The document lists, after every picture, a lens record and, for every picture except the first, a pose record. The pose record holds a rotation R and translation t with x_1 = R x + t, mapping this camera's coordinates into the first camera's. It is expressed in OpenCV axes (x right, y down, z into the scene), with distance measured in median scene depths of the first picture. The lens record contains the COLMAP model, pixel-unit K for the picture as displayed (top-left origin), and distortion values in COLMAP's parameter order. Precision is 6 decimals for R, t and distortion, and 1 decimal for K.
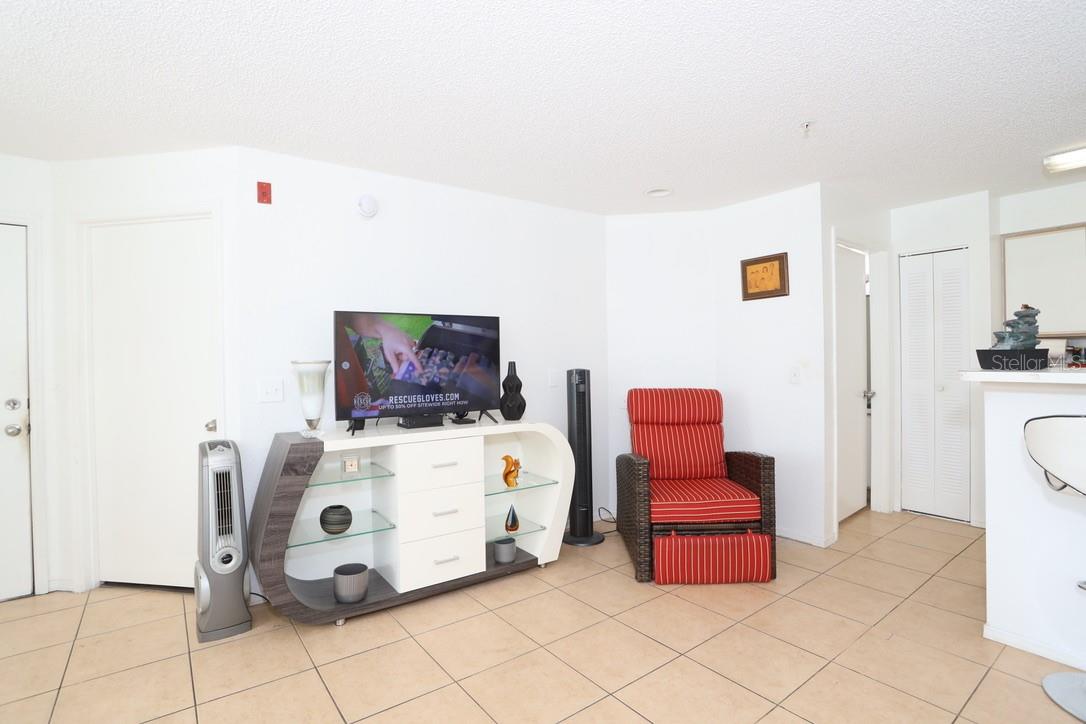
lens RADIAL K [[542.4, 0, 537.8], [0, 542.4, 360.3], [0, 0, 1]] dist [-0.057688, 0.019132]
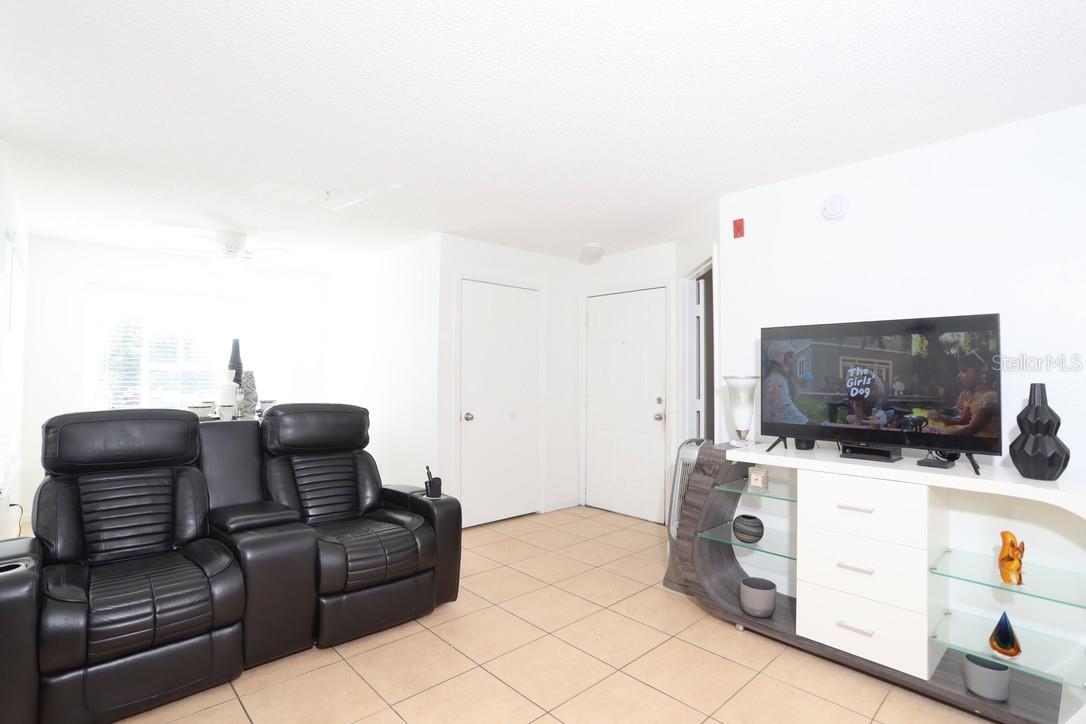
lens RADIAL K [[542.4, 0, 537.8], [0, 542.4, 360.3], [0, 0, 1]] dist [-0.057688, 0.019132]
pose [[0.089884, -0.013394, -0.995862, 0.595773], [-0.011807, 0.999825, -0.014513, -0.009722], [0.995882, 0.013063, 0.089710, 0.474042]]
